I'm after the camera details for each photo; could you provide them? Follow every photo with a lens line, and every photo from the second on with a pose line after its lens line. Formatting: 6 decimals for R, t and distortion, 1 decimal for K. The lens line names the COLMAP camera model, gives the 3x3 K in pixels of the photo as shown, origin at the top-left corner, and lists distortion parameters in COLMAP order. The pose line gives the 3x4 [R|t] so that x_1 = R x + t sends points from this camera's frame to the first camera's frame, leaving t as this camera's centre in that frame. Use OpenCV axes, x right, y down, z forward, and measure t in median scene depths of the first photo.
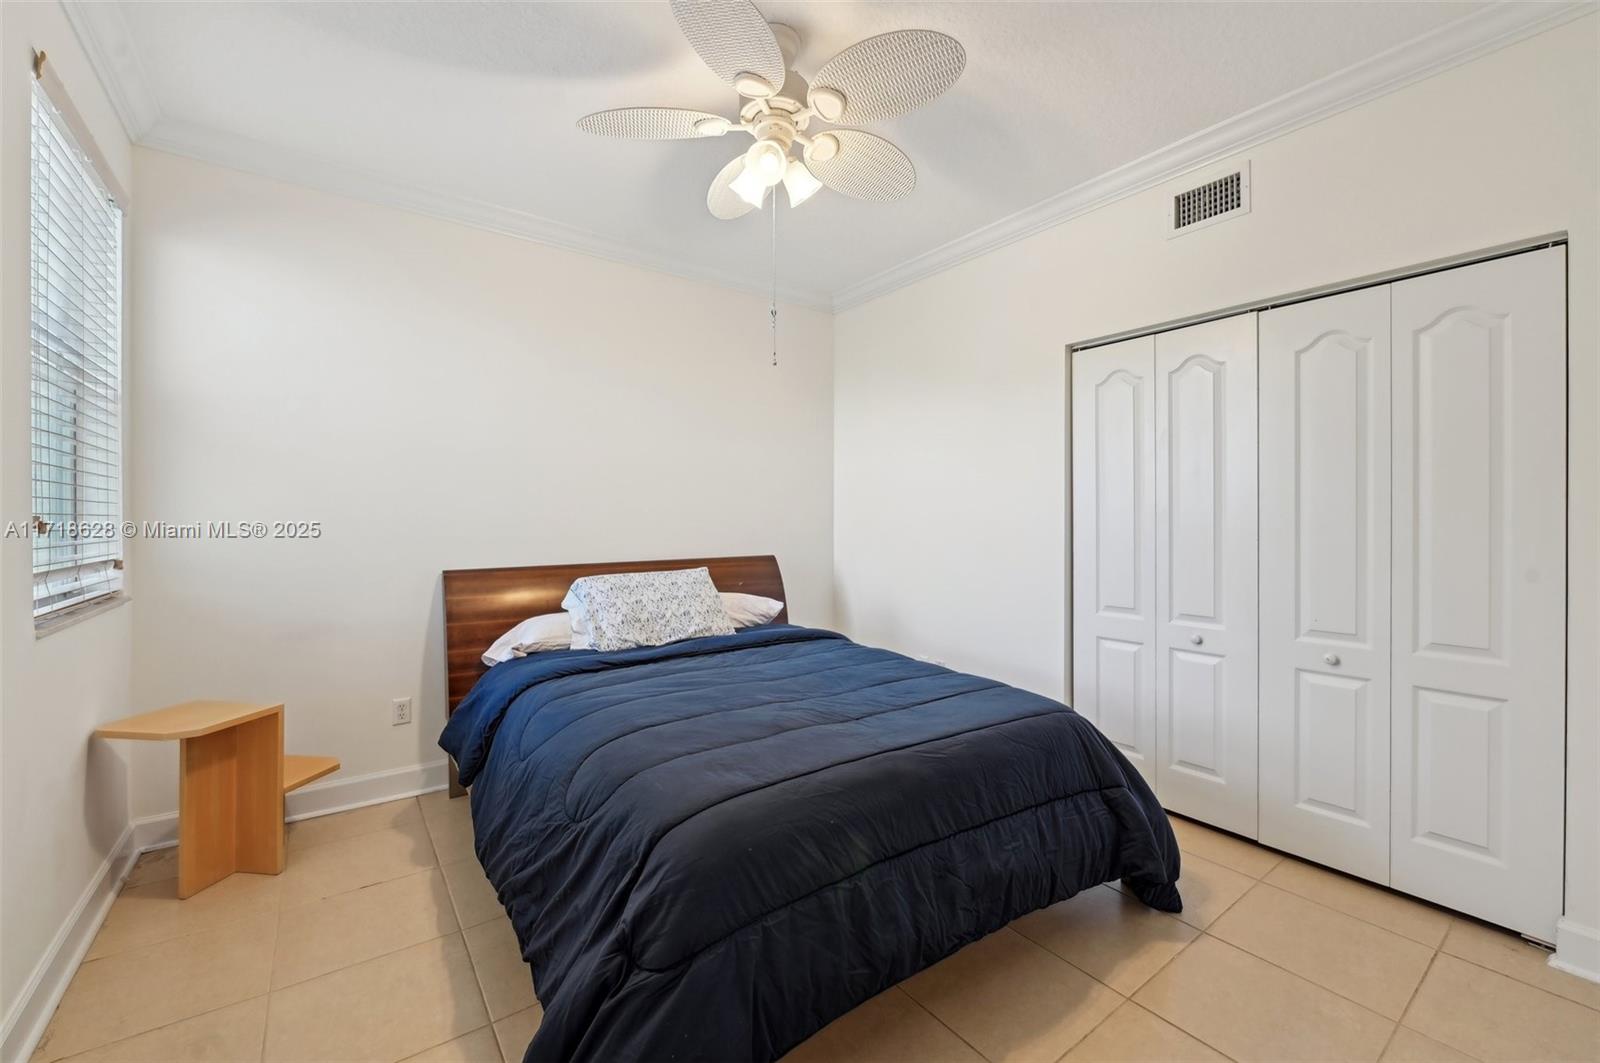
lens RADIAL K [[642.8, 0, 803.2], [0, 642.8, 531.6], [0, 0, 1]] dist [-0.006834, -0.000001]
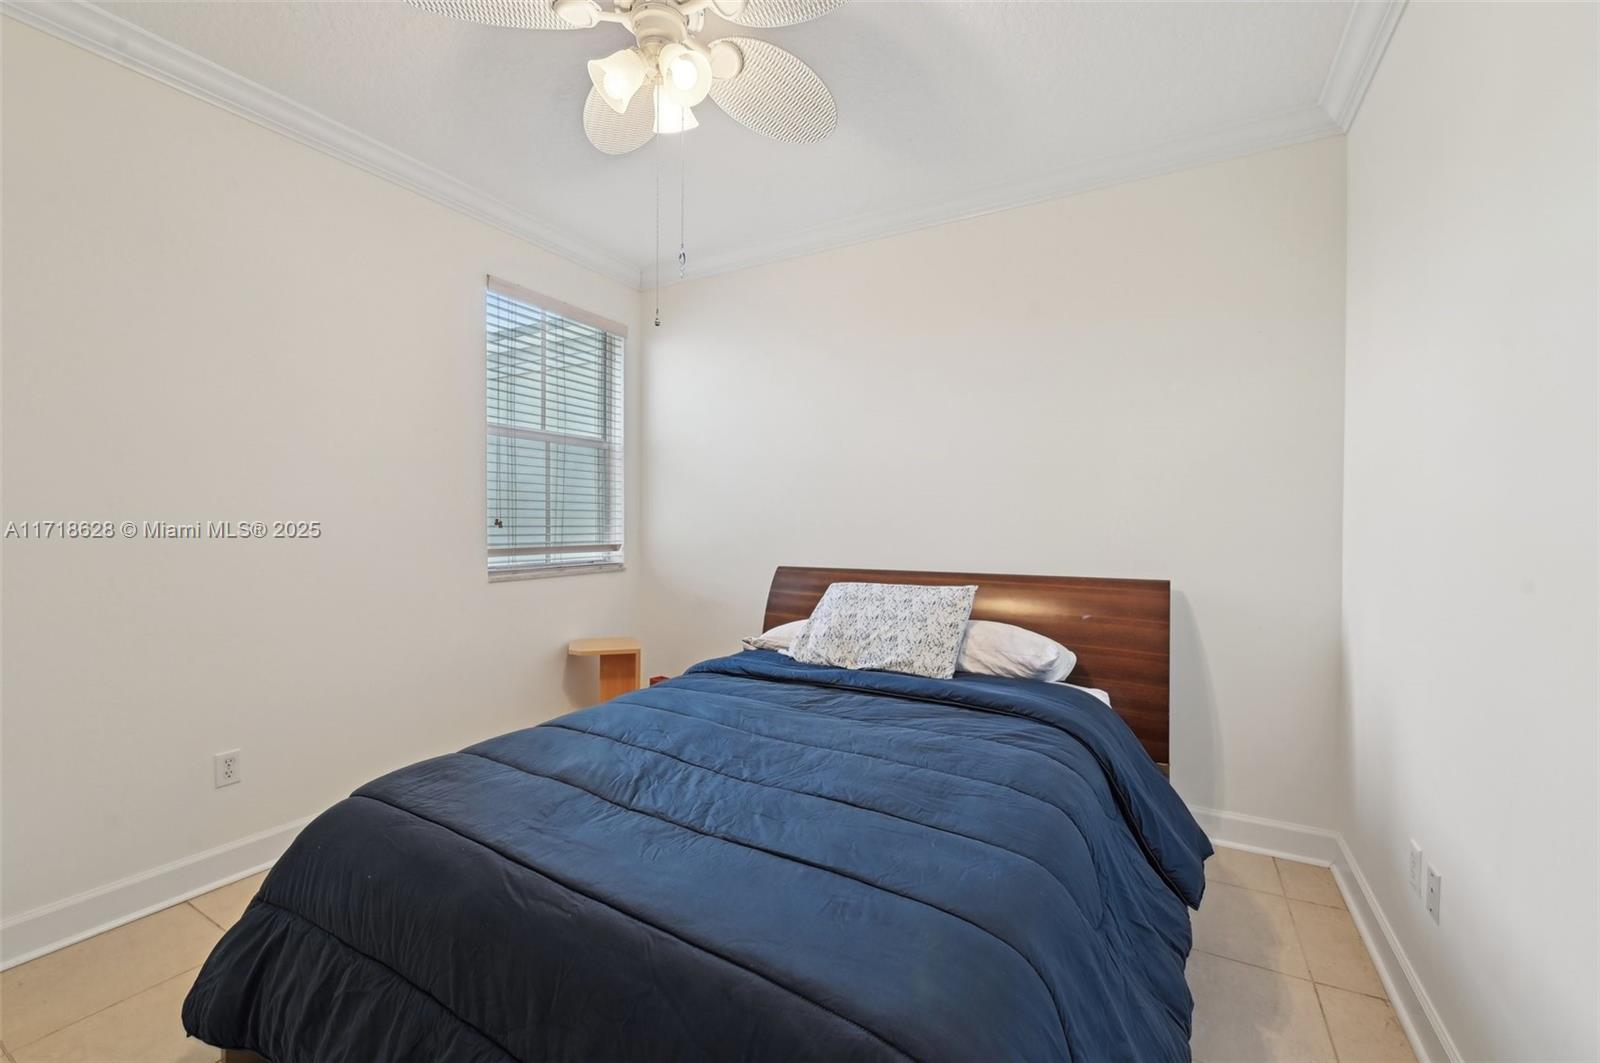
lens RADIAL K [[642.8, 0, 803.2], [0, 642.8, 531.6], [0, 0, 1]] dist [-0.006834, -0.000001]
pose [[0.408909, 0.016420, -0.912428, 0.522291], [-0.022213, 0.999721, 0.008037, -0.011209], [0.912305, 0.016981, 0.409159, 0.585911]]
